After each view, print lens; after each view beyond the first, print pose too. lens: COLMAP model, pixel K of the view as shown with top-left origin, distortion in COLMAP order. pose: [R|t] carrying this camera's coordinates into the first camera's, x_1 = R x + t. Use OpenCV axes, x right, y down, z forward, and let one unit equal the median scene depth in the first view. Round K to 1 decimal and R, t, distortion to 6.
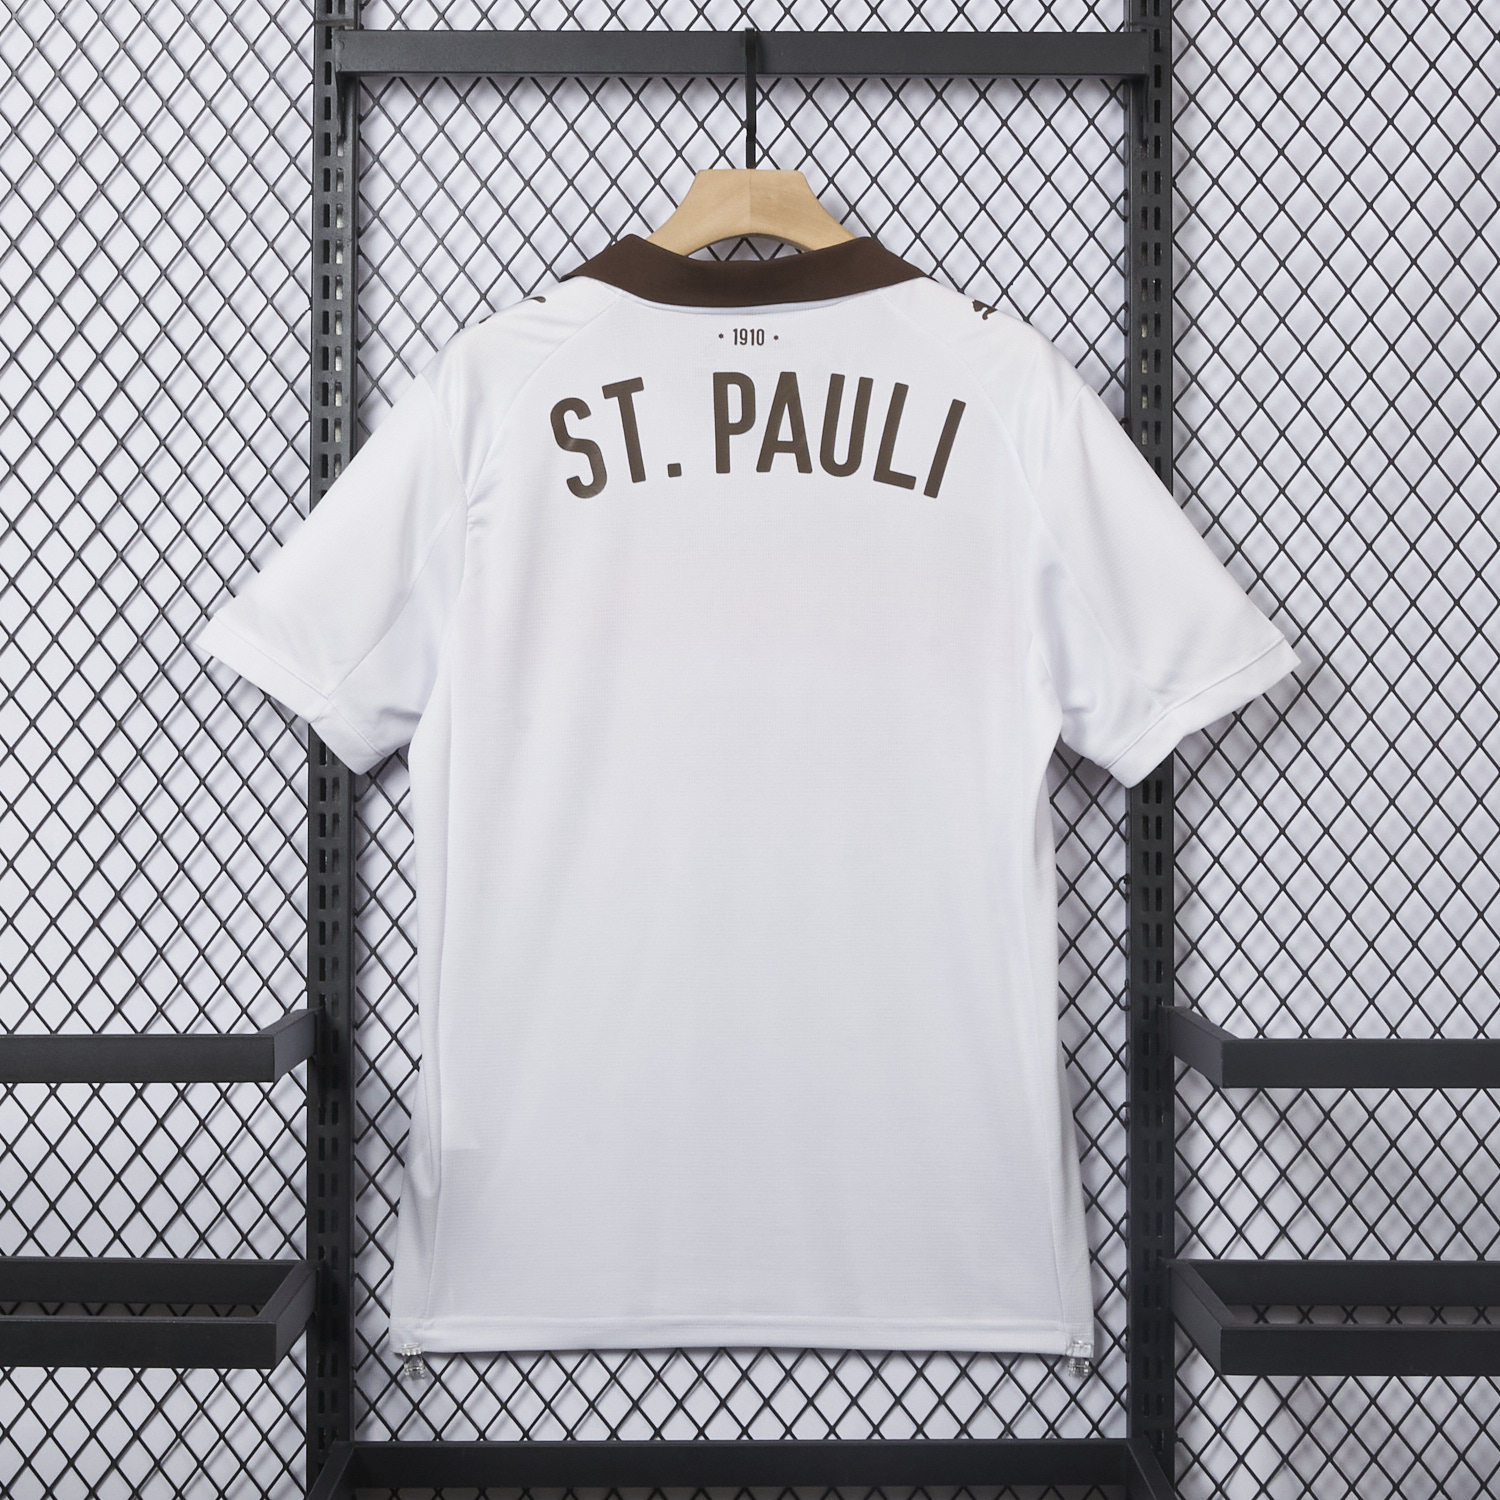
lens RADIAL K [[3190.1, 0, 748.2], [0, 3190.1, 749.7], [0, 0, 1]] dist [0.056513, 0.000000]
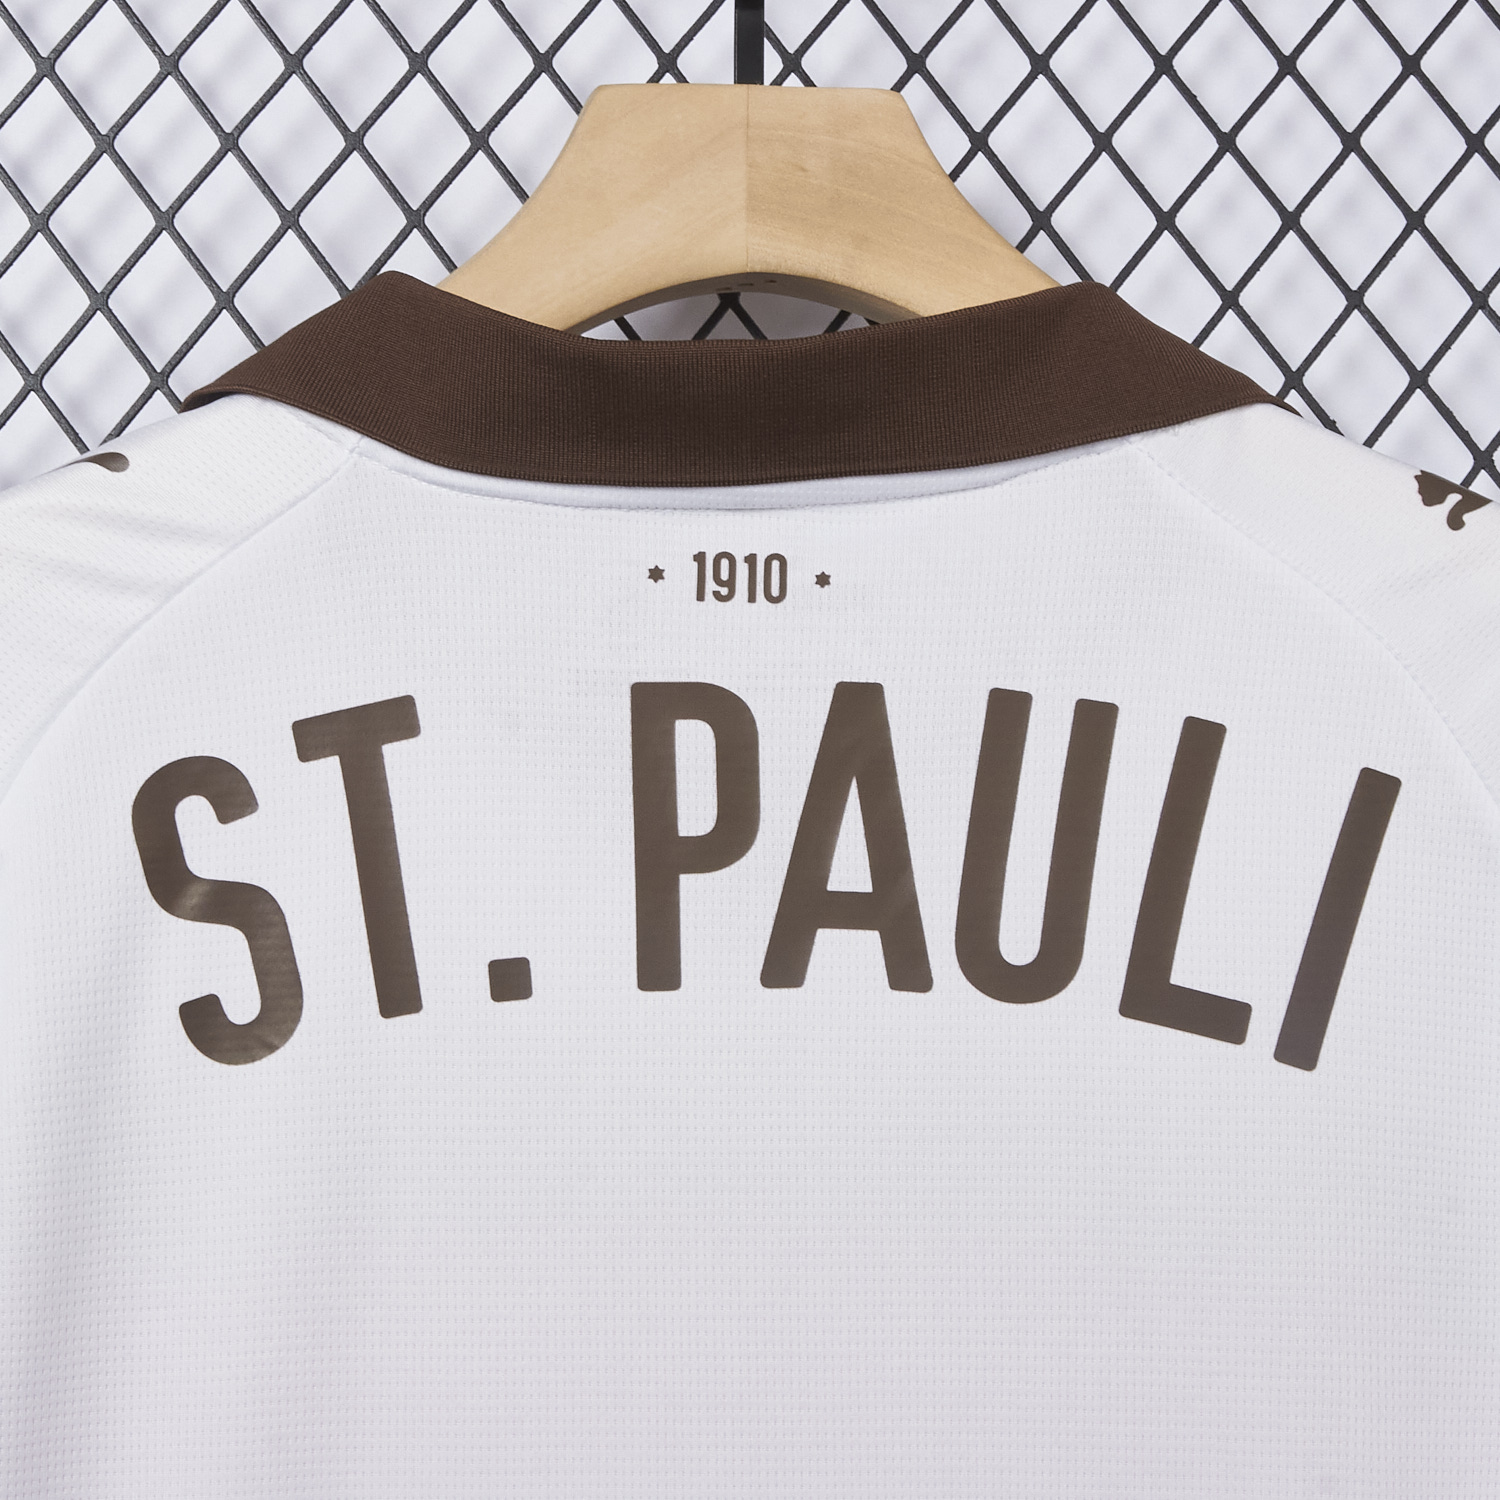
lens RADIAL K [[3190.1, 0, 744.2], [0, 3190.1, 762.9], [0, 0, 1]] dist [0.056513, 0.000000]
pose [[0.999978, 0.006199, 0.002497, -0.000111], [-0.005902, 0.994431, -0.105225, -0.075385], [-0.003135, 0.105208, 0.994445, 0.673097]]
